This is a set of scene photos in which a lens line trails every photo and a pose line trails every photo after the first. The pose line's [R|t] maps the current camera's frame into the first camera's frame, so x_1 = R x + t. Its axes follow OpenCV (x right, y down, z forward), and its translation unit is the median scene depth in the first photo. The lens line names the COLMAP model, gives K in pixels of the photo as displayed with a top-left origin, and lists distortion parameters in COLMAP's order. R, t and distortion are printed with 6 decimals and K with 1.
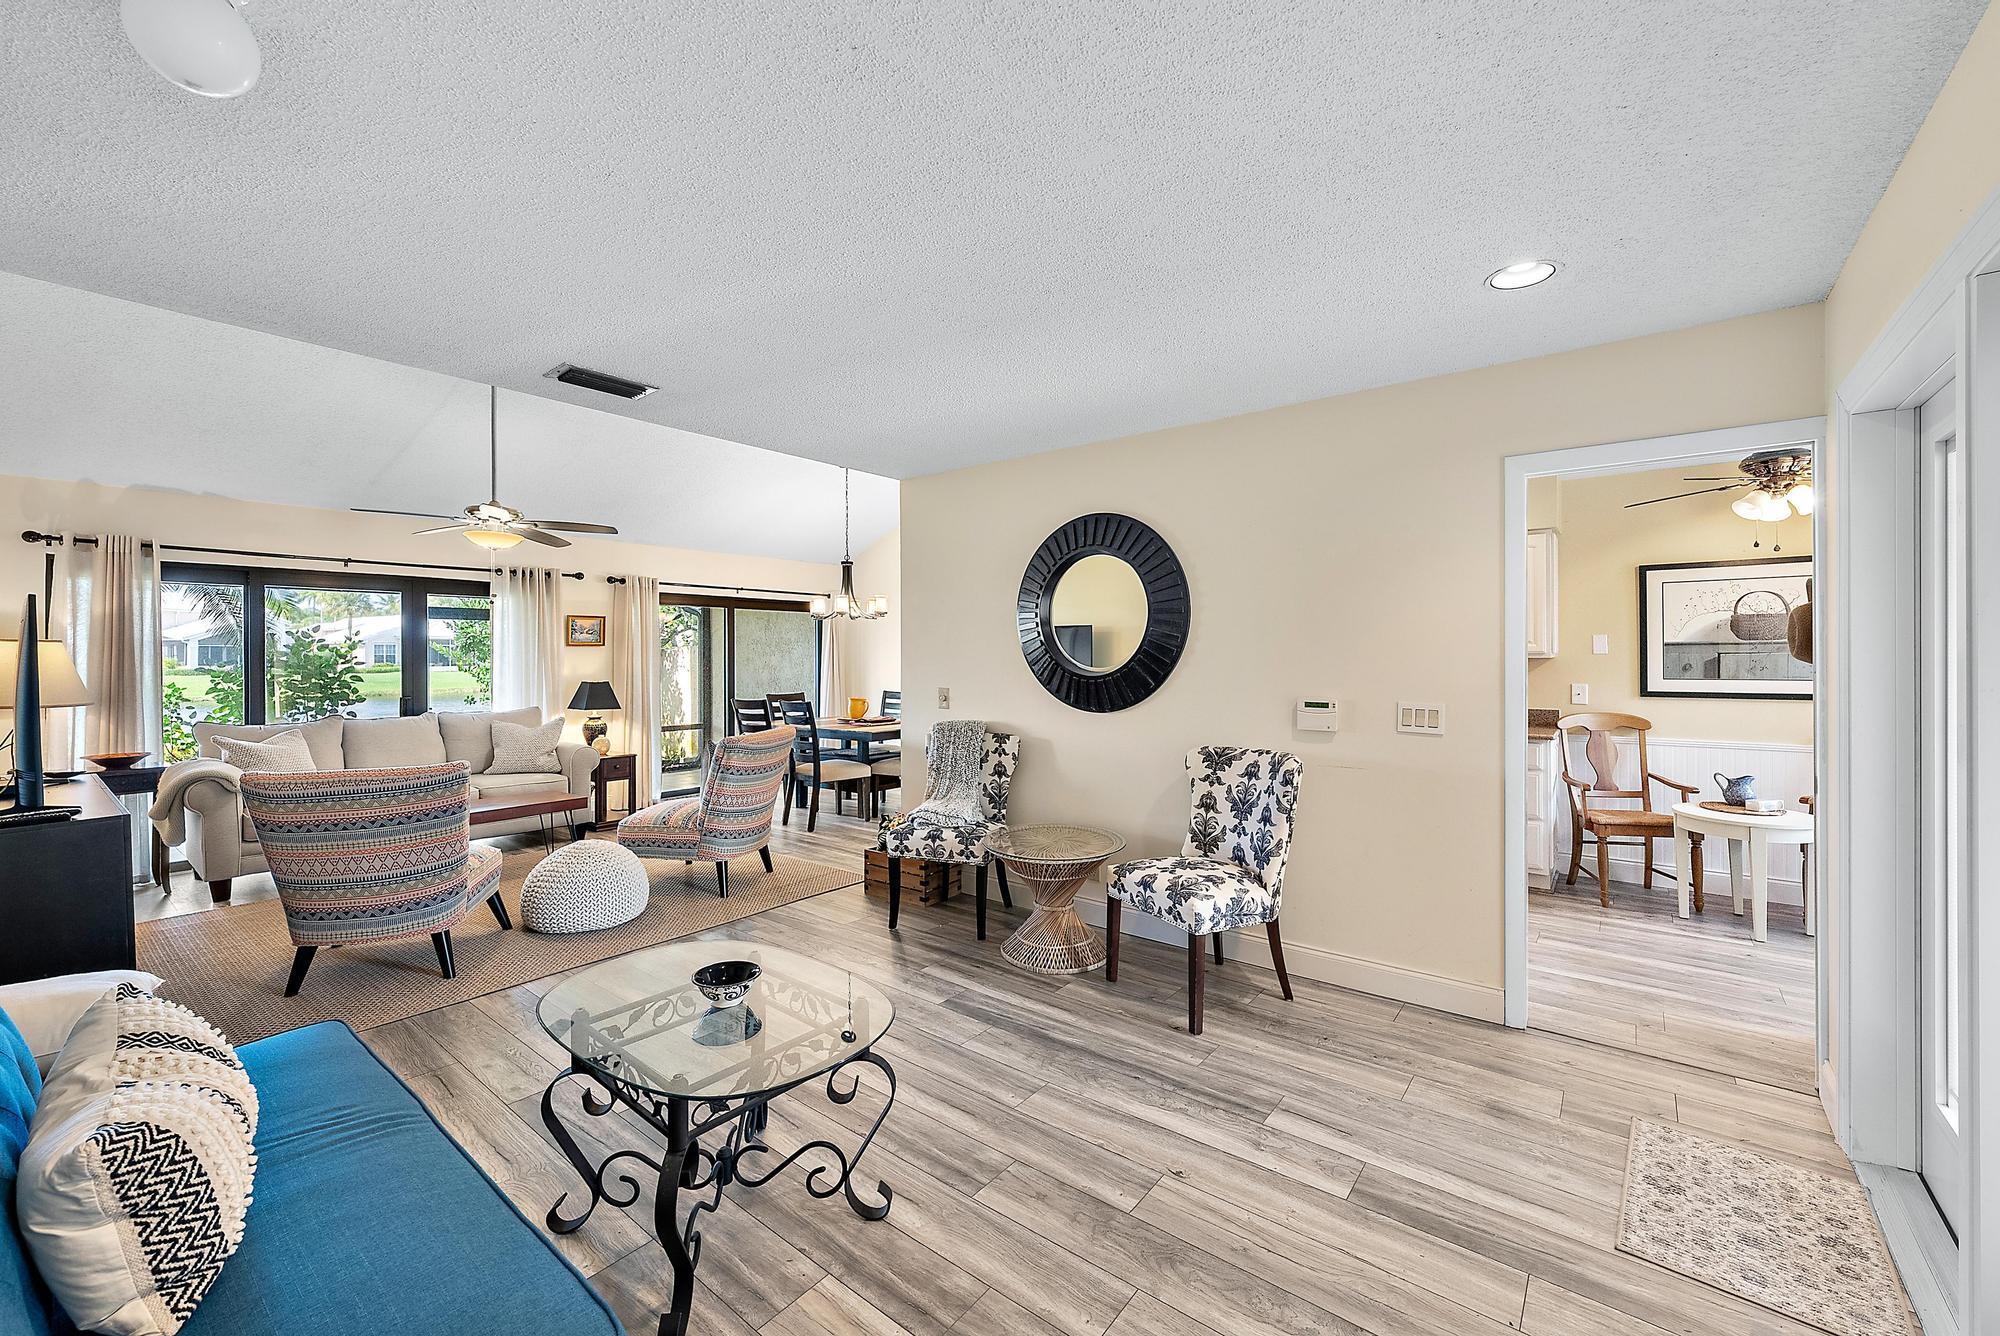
lens RADIAL K [[793.5, 0, 993.8], [0, 793.5, 655.2], [0, 0, 1]] dist [-0.000869, 0.000056]
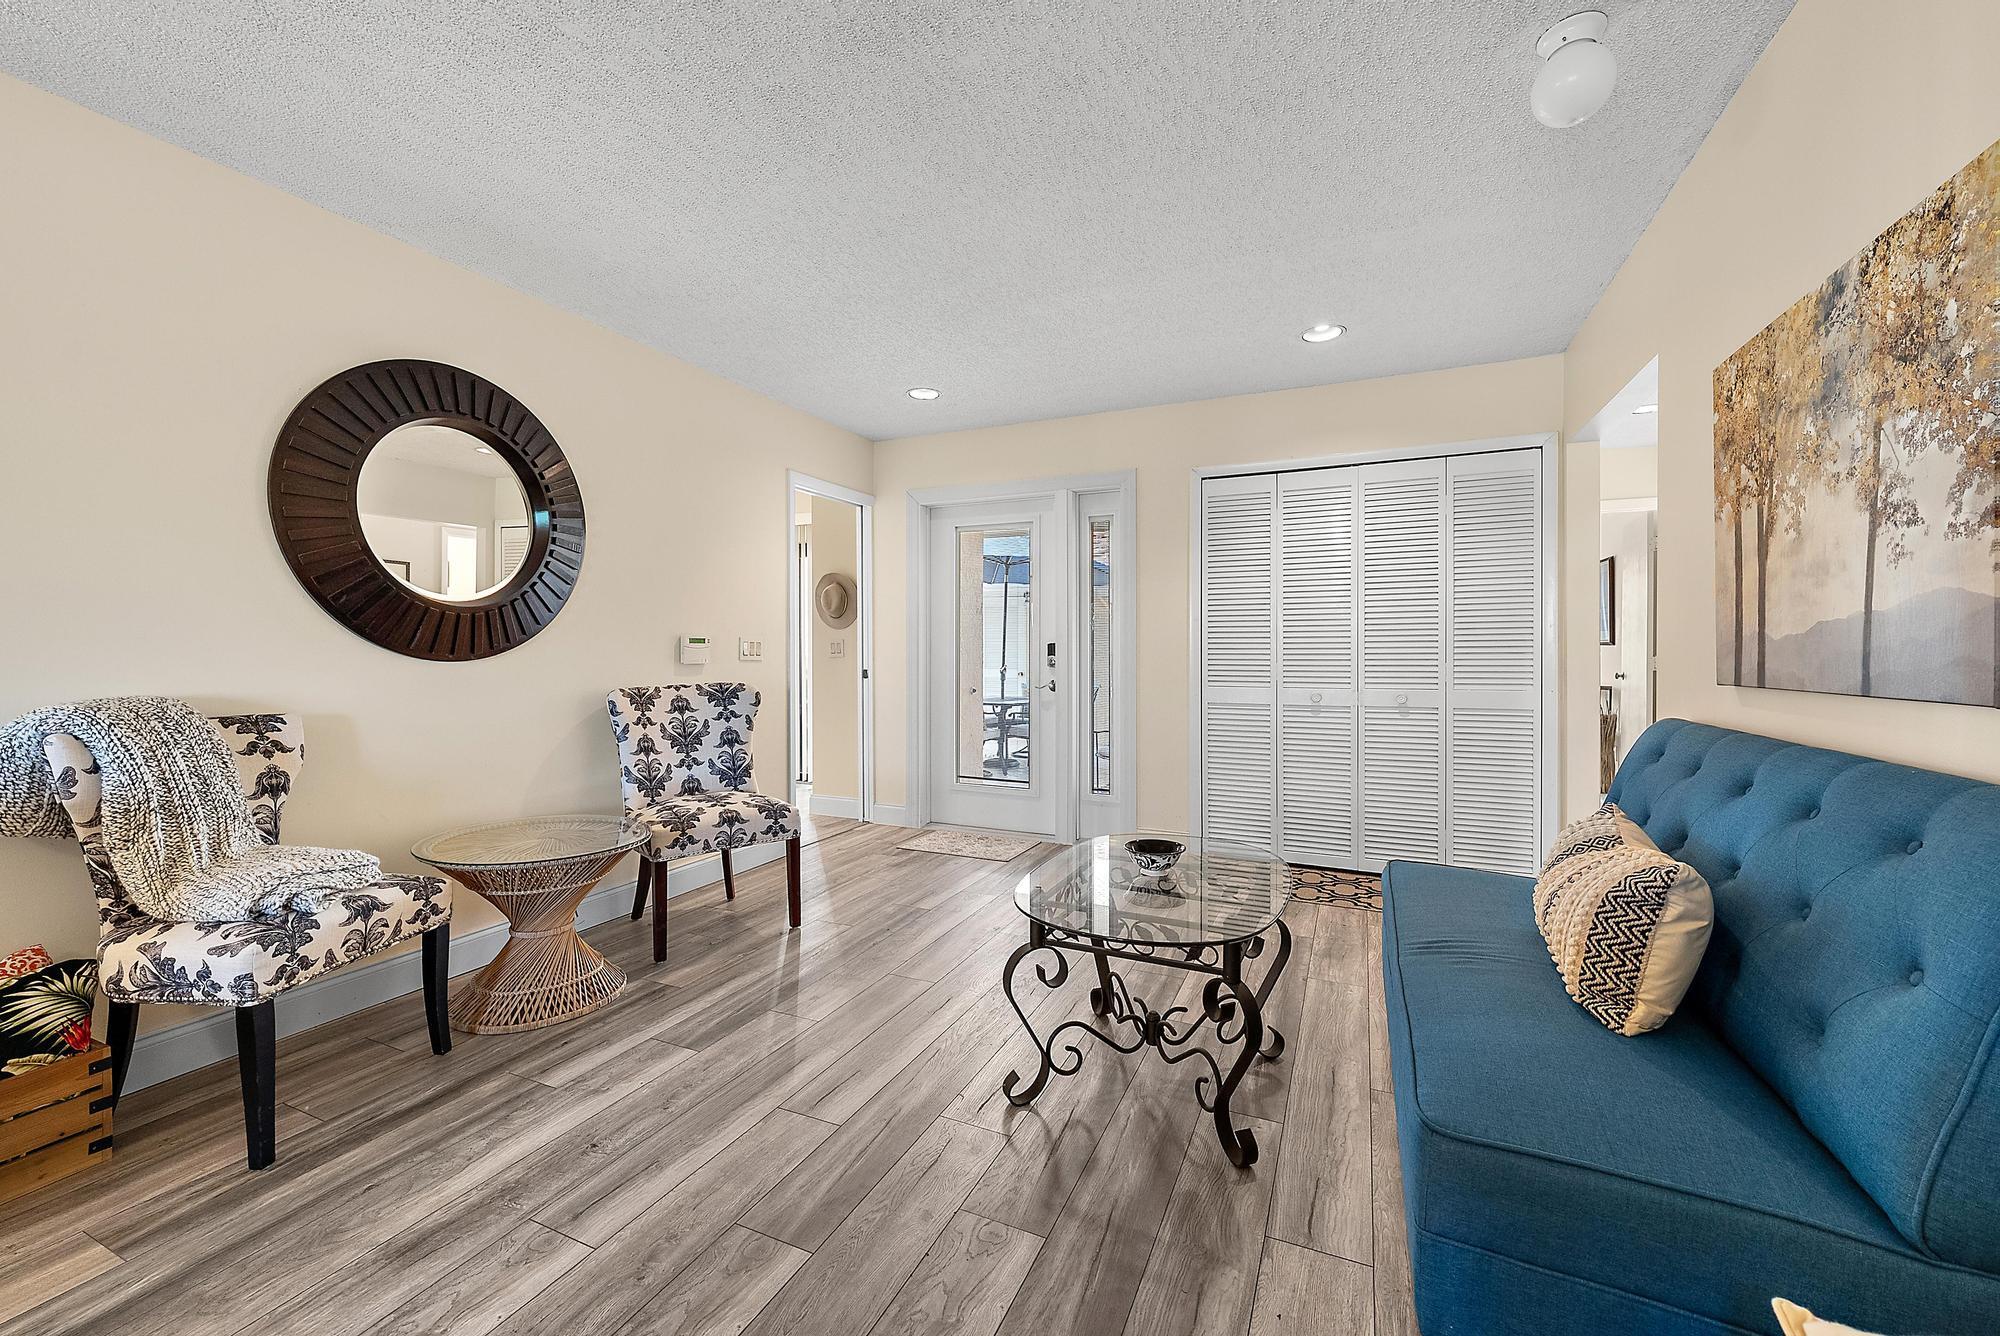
lens RADIAL K [[793.5, 0, 993.8], [0, 793.5, 655.2], [0, 0, 1]] dist [-0.000869, 0.000056]
pose [[-0.233525, -0.004926, 0.972338, -0.731726], [0.010204, 0.999920, 0.007516, 0.074389], [-0.972297, 0.011677, -0.233456, 0.808236]]
